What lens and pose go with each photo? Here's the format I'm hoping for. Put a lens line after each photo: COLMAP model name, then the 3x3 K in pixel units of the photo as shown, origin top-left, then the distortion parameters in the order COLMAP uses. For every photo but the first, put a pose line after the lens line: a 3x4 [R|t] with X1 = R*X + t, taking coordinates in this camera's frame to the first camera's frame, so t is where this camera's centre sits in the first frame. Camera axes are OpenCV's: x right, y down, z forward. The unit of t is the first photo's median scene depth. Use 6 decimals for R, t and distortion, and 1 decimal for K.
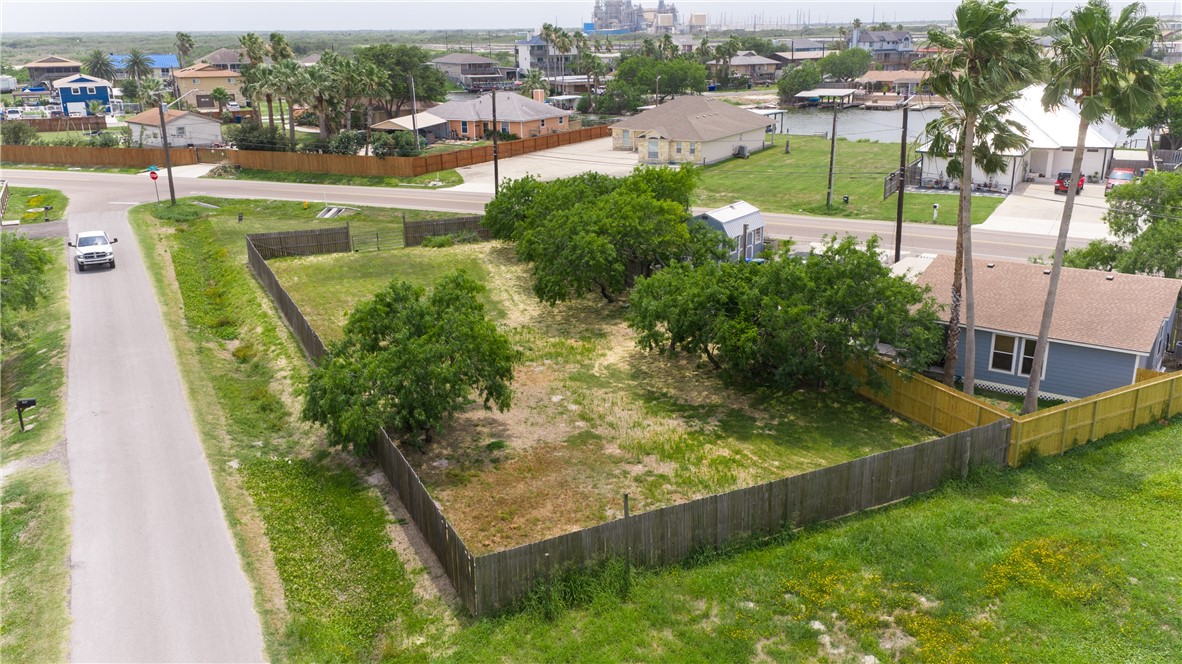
lens RADIAL K [[972.4, 0, 592.9], [0, 972.4, 329.7], [0, 0, 1]] dist [0.086790, -0.082083]
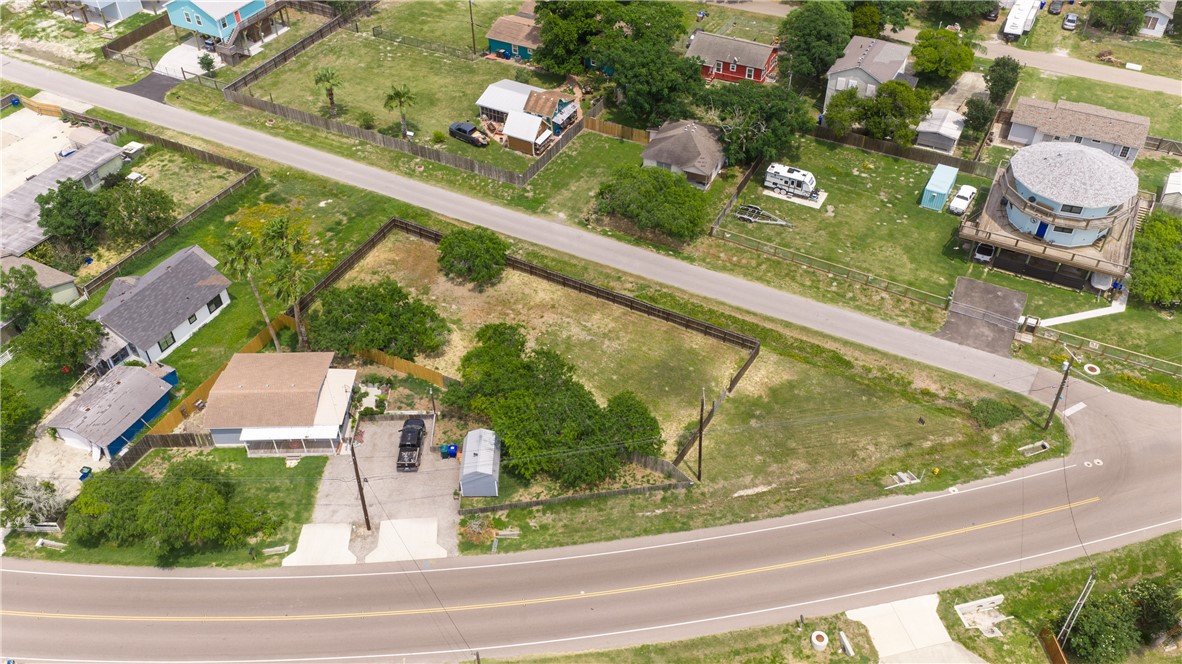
lens RADIAL K [[972.4, 0, 592.9], [0, 972.4, 329.7], [0, 0, 1]] dist [0.086790, -0.082083]
pose [[-0.809492, 0.406855, -0.423311, 0.890471], [-0.158172, 0.543209, 0.824564, -2.371609], [0.565424, 0.734433, -0.375370, 2.533282]]
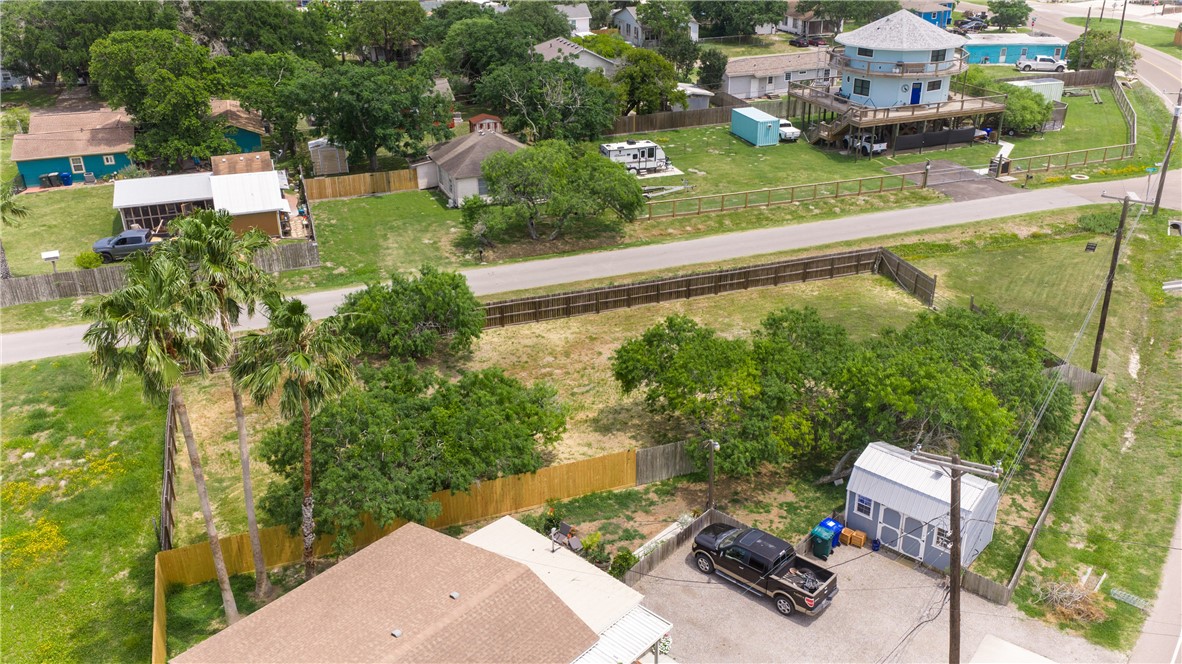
lens RADIAL K [[972.4, 0, 592.9], [0, 972.4, 329.7], [0, 0, 1]] dist [0.086790, -0.082083]
pose [[-0.120541, 0.433565, -0.893024, 1.189689], [-0.280623, 0.848010, 0.449589, -0.731680], [0.952219, 0.304796, 0.019449, 1.278255]]
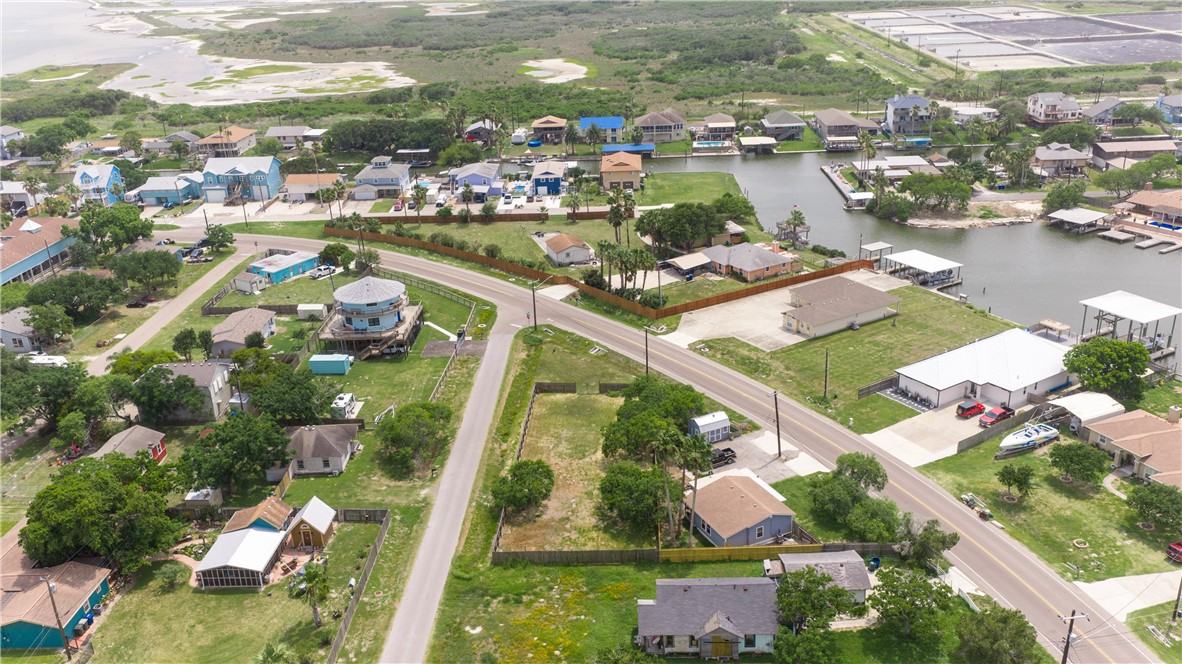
lens RADIAL K [[972.4, 0, 592.9], [0, 972.4, 329.7], [0, 0, 1]] dist [0.086790, -0.082083]
pose [[0.877434, 0.161942, -0.451536, 1.512431], [-0.117242, 0.985143, 0.125491, -0.980059], [0.465149, -0.057171, 0.883384, -1.904455]]
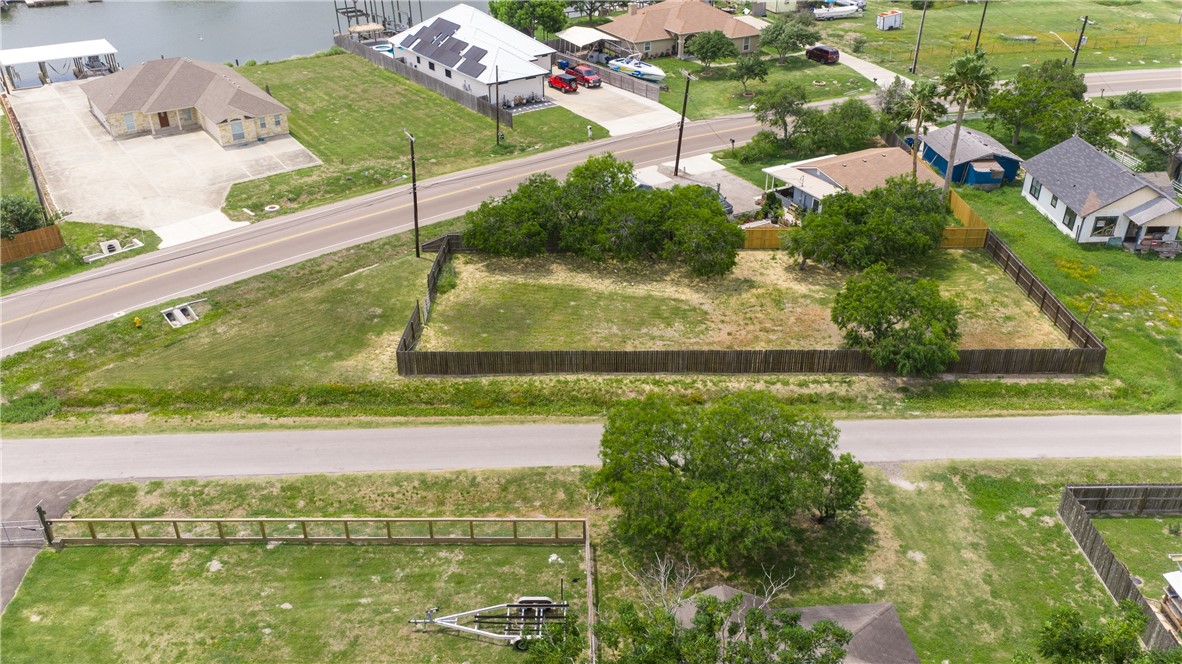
lens RADIAL K [[972.4, 0, 592.9], [0, 972.4, 329.7], [0, 0, 1]] dist [0.086790, -0.082083]
pose [[0.421057, -0.435585, 0.795599, -1.869632], [0.263918, 0.898026, 0.351989, -0.735732], [-0.867789, 0.061765, 0.493079, 0.617096]]
